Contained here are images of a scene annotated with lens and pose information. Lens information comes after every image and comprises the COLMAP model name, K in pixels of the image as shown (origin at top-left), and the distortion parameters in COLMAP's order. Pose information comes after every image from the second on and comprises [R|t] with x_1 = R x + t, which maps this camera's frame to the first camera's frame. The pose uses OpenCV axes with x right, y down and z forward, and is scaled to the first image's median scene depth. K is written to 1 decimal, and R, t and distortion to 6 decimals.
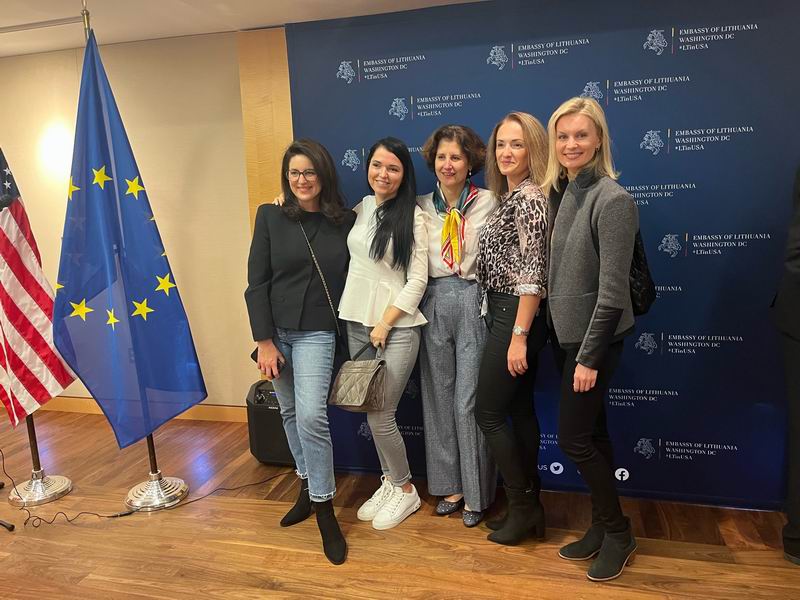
lens RADIAL K [[624.2, 0, 401.7], [0, 624.2, 301.1], [0, 0, 1]] dist [0.071946, -0.078063]
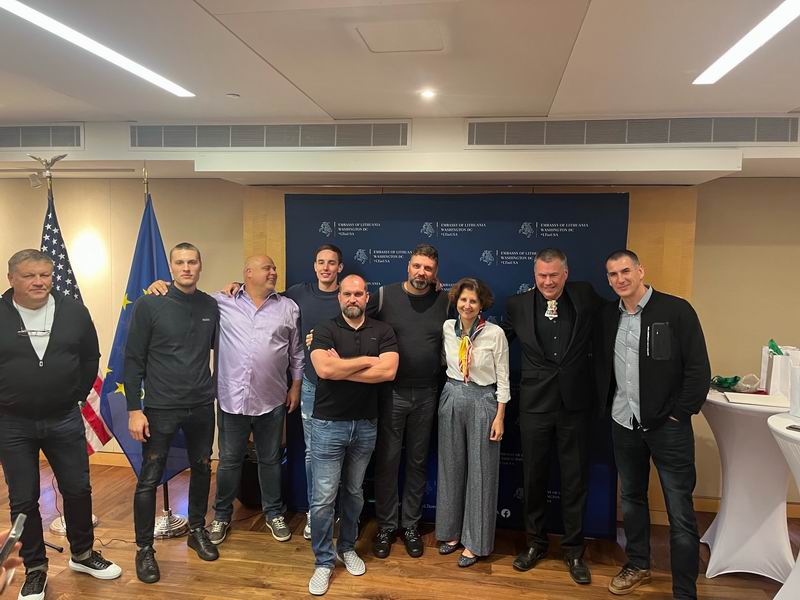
lens RADIAL K [[624.2, 0, 407.9], [0, 624.2, 302.7], [0, 0, 1]] dist [0.071946, -0.078063]
pose [[0.994254, 0.042241, 0.098356, -0.033850], [-0.034513, 0.996277, -0.078996, -0.083644], [-0.101327, 0.075148, 0.992011, -0.442760]]
